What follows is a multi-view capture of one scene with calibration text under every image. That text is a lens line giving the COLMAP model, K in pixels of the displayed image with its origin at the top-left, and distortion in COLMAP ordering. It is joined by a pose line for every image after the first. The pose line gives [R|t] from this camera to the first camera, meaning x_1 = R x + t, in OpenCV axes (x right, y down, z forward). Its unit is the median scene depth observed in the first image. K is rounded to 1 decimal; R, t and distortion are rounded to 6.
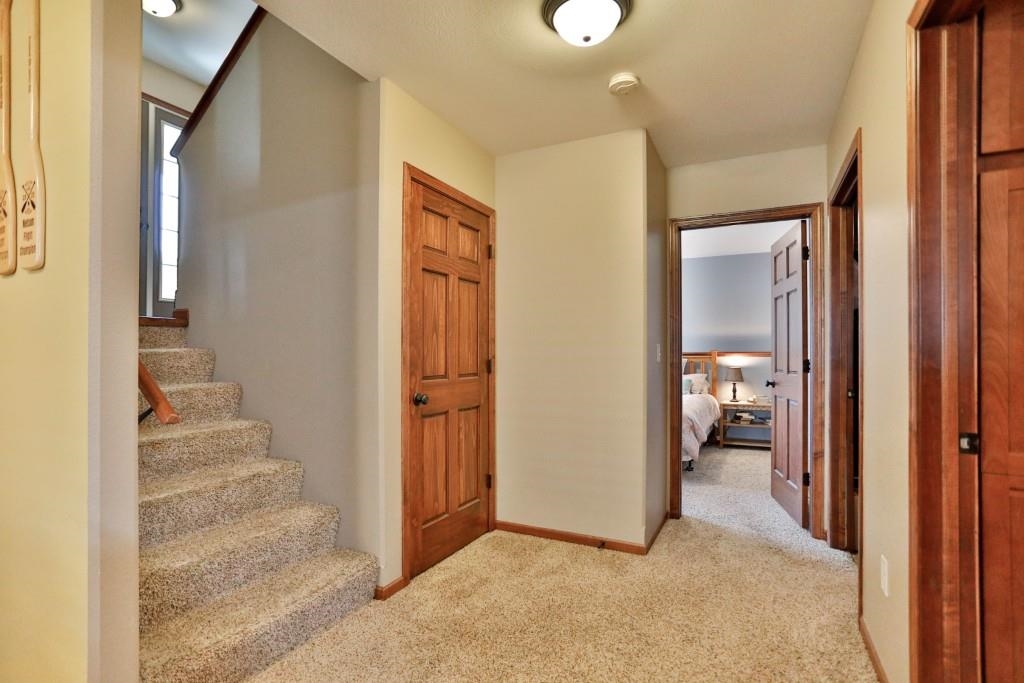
lens RADIAL K [[502.3, 0, 512.3], [0, 502.3, 350.7], [0, 0, 1]] dist [-0.037343, 0.008717]
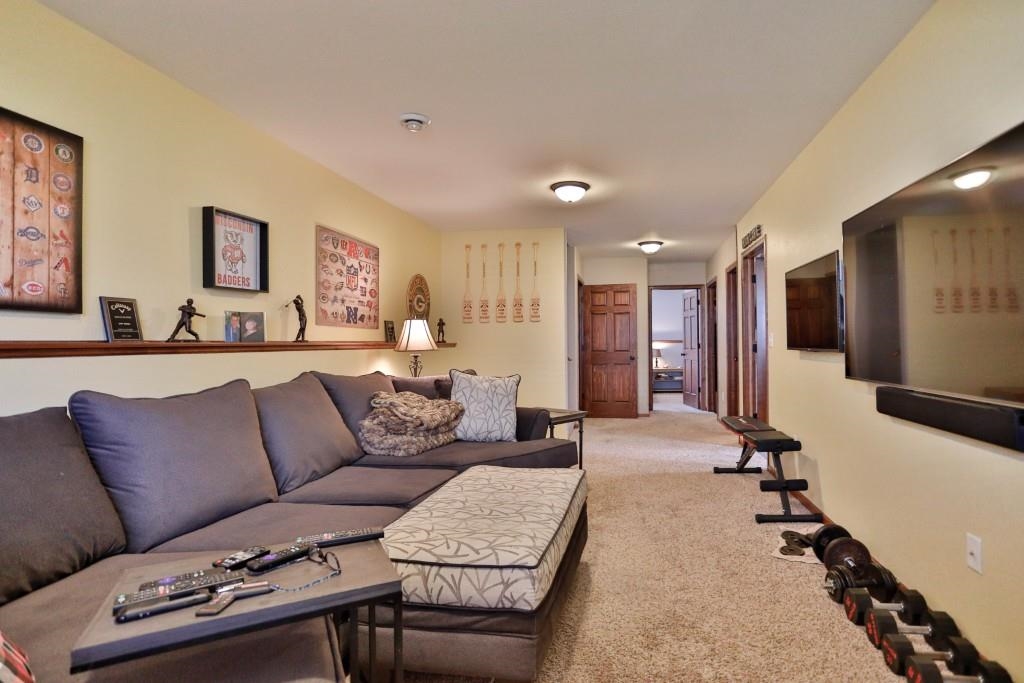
lens RADIAL K [[502.3, 0, 514.5], [0, 502.3, 340.0], [0, 0, 1]] dist [-0.037343, 0.008717]
pose [[0.975413, -0.005770, 0.220308, -0.476539], [0.005702, 0.999983, 0.000944, -0.004145], [-0.220310, 0.000336, 0.975430, -0.690443]]
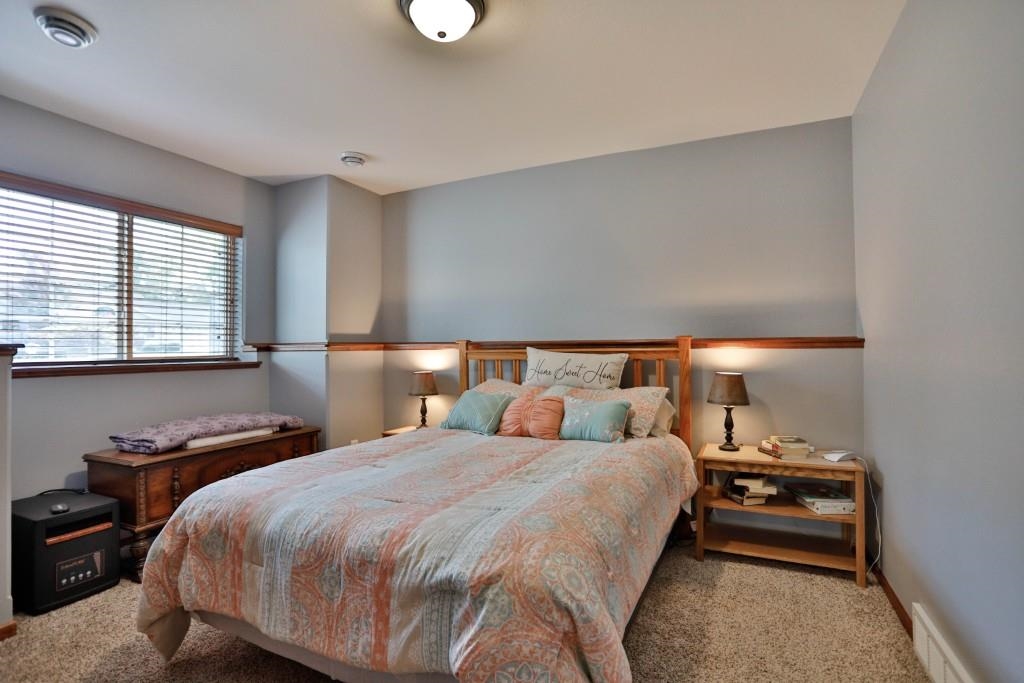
lens RADIAL K [[502.3, 0, 508.4], [0, 502.3, 338.5], [0, 0, 1]] dist [-0.037343, 0.008717]
pose [[0.999846, -0.004682, 0.016919, 0.246192], [0.004769, 0.999975, -0.005135, 0.003813], [-0.016894, 0.005215, 0.999844, 0.569452]]
